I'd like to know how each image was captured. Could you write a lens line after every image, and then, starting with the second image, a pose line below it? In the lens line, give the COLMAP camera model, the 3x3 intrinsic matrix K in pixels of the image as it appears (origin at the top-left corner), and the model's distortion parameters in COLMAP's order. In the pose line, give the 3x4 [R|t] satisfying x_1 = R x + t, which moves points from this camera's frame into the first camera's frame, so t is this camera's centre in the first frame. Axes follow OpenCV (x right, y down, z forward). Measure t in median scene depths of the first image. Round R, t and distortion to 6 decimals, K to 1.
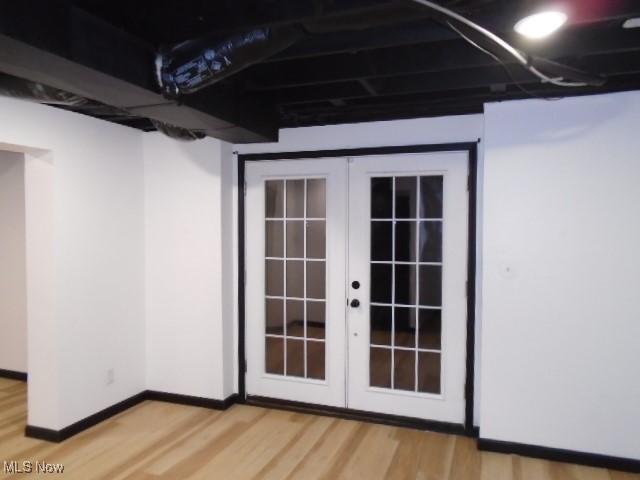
lens RADIAL K [[480.9, 0, 316.8], [0, 480.9, 244.2], [0, 0, 1]] dist [0.004548, -0.006283]
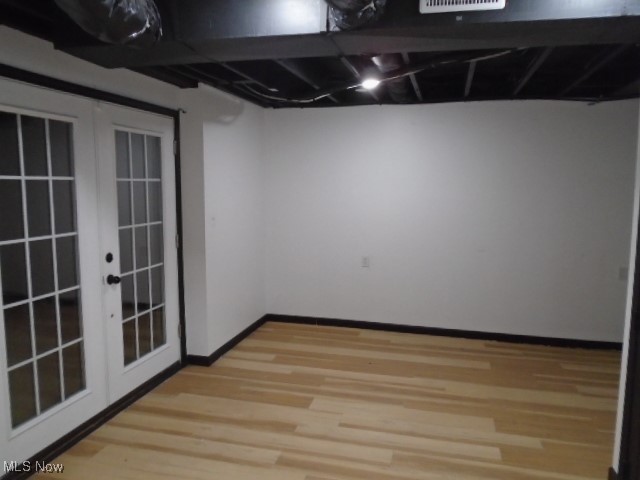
lens RADIAL K [[480.9, 0, 318.6], [0, 480.9, 236.2], [0, 0, 1]] dist [0.004548, -0.006283]
pose [[-0.090185, -0.118582, 0.988840, -0.784072], [0.033166, 0.991978, 0.121983, -0.042814], [-0.995373, 0.043797, -0.085529, 0.714223]]
